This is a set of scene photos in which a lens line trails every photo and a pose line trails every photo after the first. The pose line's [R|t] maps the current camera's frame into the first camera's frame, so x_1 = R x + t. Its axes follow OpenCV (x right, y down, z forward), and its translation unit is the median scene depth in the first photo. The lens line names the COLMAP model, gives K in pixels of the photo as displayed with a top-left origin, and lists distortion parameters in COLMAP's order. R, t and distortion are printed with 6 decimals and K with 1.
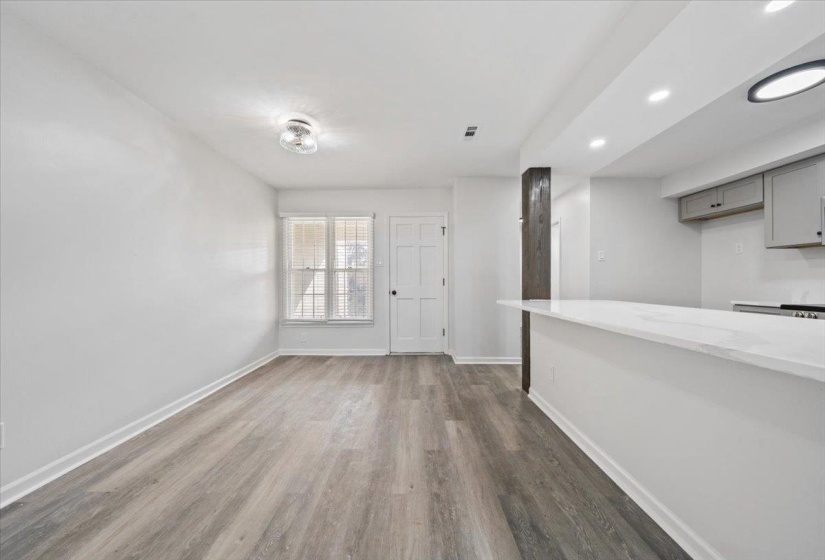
lens RADIAL K [[304.6, 0, 407.3], [0, 304.6, 280.4], [0, 0, 1]] dist [0.004284, -0.000593]
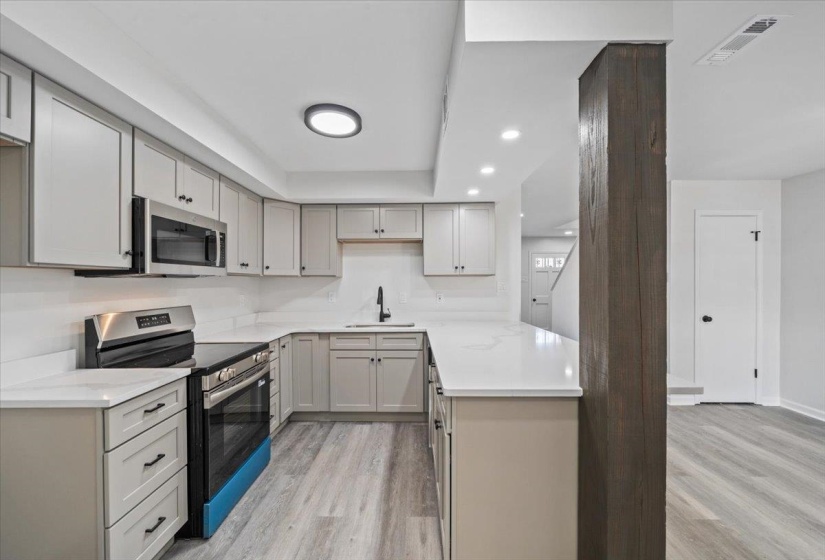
lens RADIAL K [[323.4, 0, 415.1], [0, 323.4, 281.8], [0, 0, 1]] dist [-0.001622, 0.000454]
pose [[-0.999913, 0.001857, -0.013087, 0.699030], [0.001993, 0.999944, -0.010354, -0.076919], [0.013067, -0.010379, -0.999861, 1.436290]]
